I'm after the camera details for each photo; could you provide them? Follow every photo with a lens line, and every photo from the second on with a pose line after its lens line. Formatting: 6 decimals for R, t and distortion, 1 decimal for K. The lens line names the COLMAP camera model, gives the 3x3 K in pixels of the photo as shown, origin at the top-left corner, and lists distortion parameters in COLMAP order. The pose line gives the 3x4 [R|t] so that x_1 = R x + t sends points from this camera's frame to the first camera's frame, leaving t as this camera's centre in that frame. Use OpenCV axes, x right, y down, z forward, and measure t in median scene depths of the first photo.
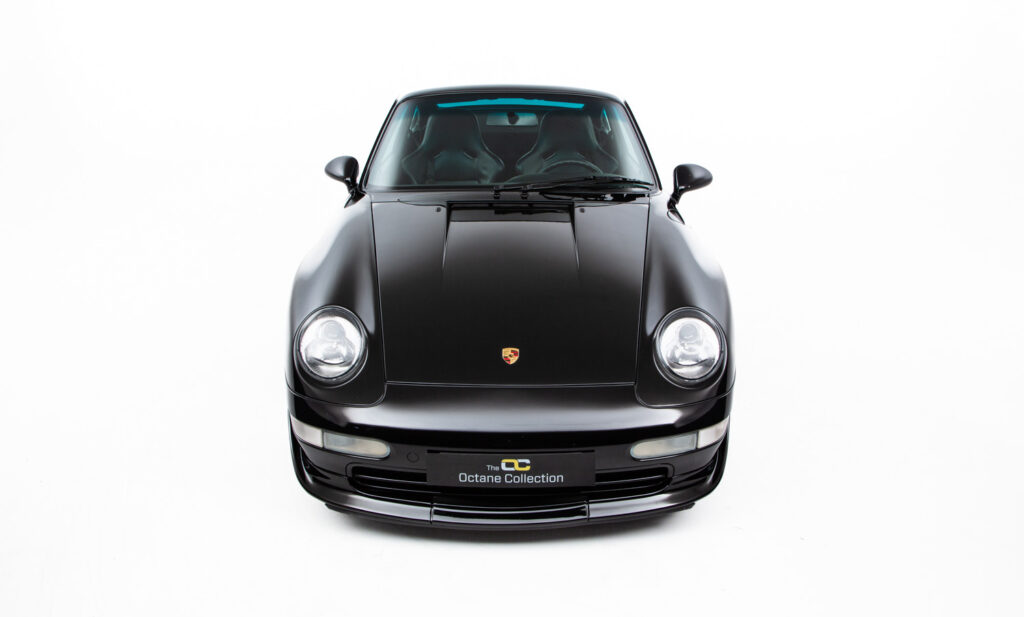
lens RADIAL K [[919.2, 0, 514.0], [0, 919.2, 307.1], [0, 0, 1]] dist [-0.018372, -0.006300]
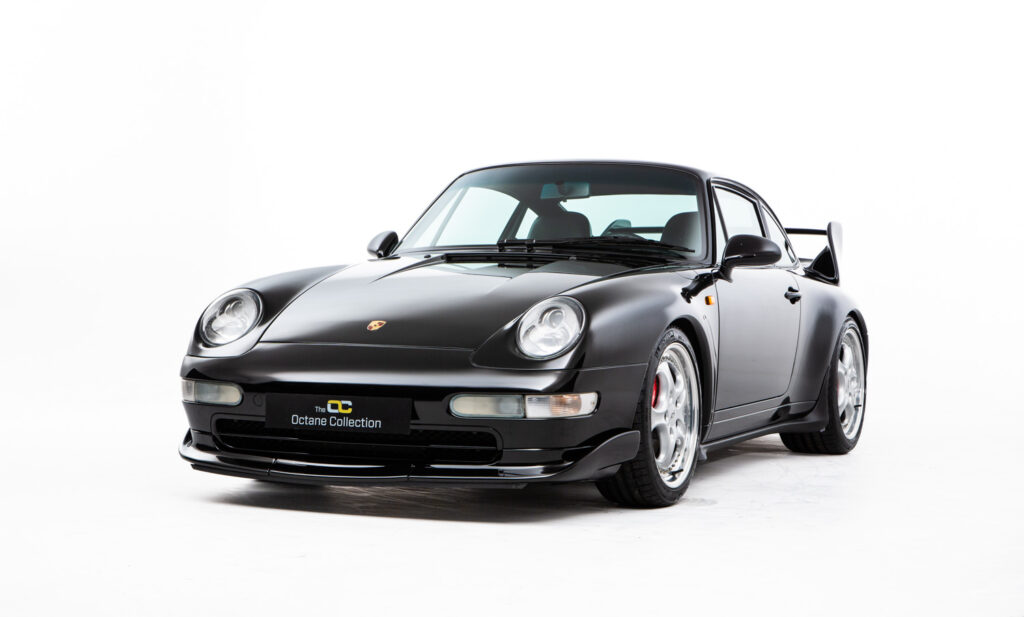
lens RADIAL K [[1988.2, 0, 504.6], [0, 1988.2, 303.8], [0, 0, 1]] dist [0.458688, 0.000000]
pose [[0.910960, 0.018645, -0.412073, 1.035243], [-0.154681, 0.941522, -0.299348, 0.668172], [0.382395, 0.336434, 0.860573, -0.852772]]
